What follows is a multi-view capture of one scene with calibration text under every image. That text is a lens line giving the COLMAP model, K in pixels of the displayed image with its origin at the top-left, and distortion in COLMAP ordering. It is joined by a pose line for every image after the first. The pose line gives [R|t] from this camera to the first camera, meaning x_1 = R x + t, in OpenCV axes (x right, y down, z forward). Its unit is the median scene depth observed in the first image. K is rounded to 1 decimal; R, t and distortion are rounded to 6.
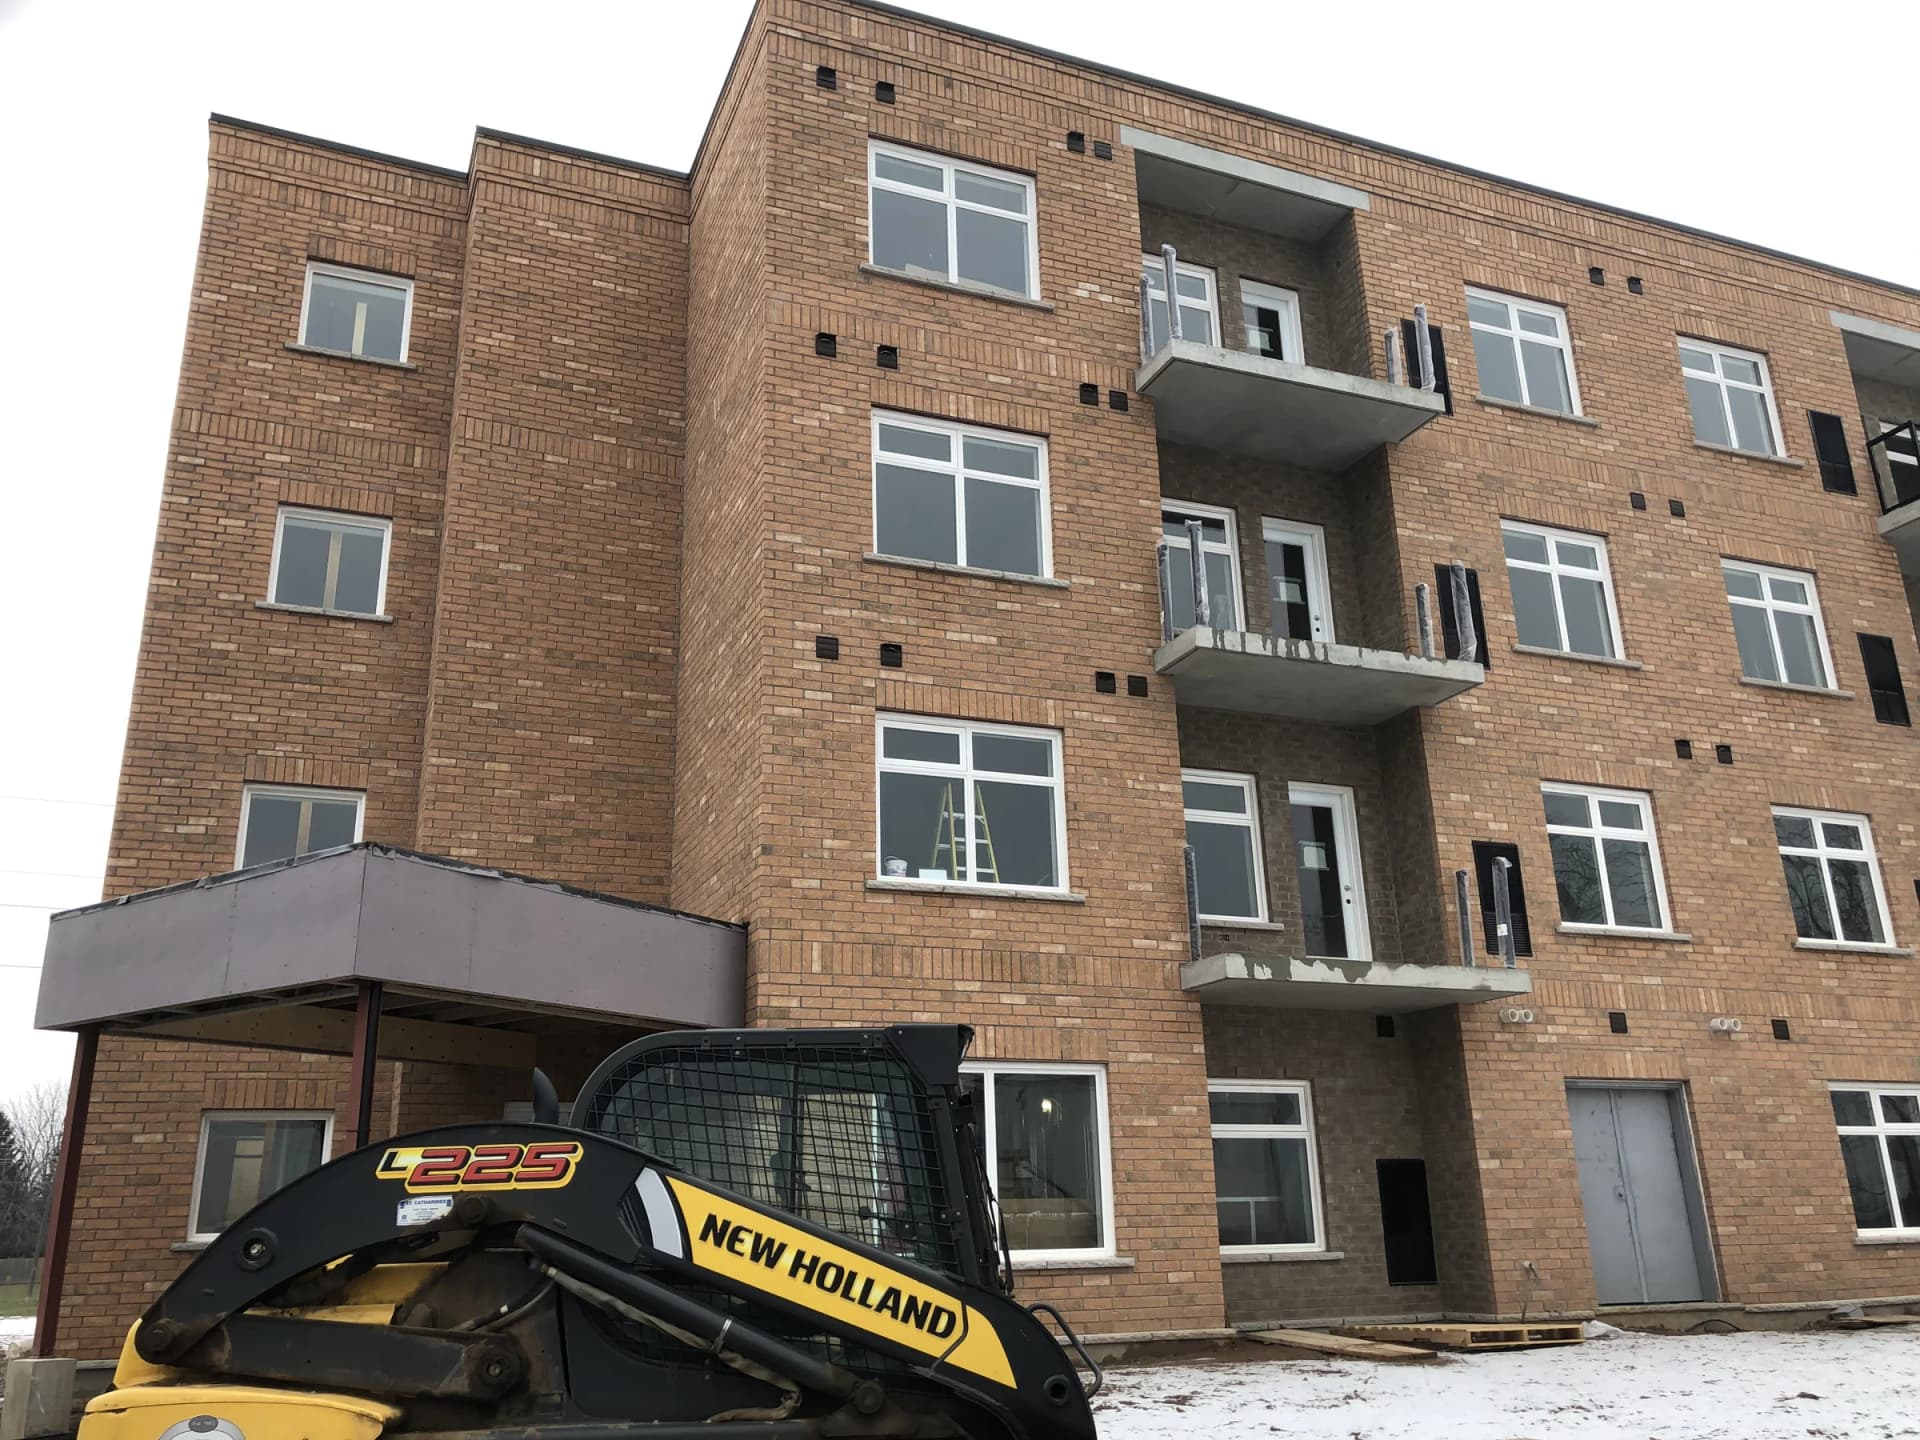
lens RADIAL K [[1572.3, 0, 957.8], [0, 1572.3, 711.4], [0, 0, 1]] dist [0.092005, -0.111801]
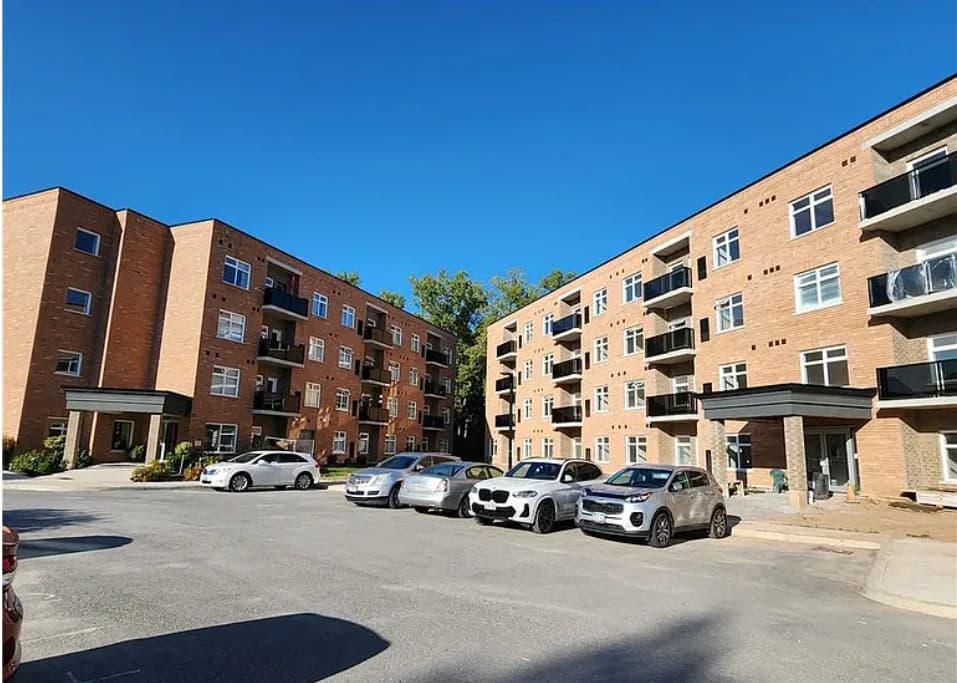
lens RADIAL K [[513.1, 0, 457.8], [0, 513.1, 358.6], [0, 0, 1]] dist [0.001893, 0.000248]
pose [[0.717821, 0.168283, 0.675584, -0.572687], [-0.272856, 0.960723, 0.050605, -0.302600], [-0.640533, -0.220662, 0.735544, -0.820818]]
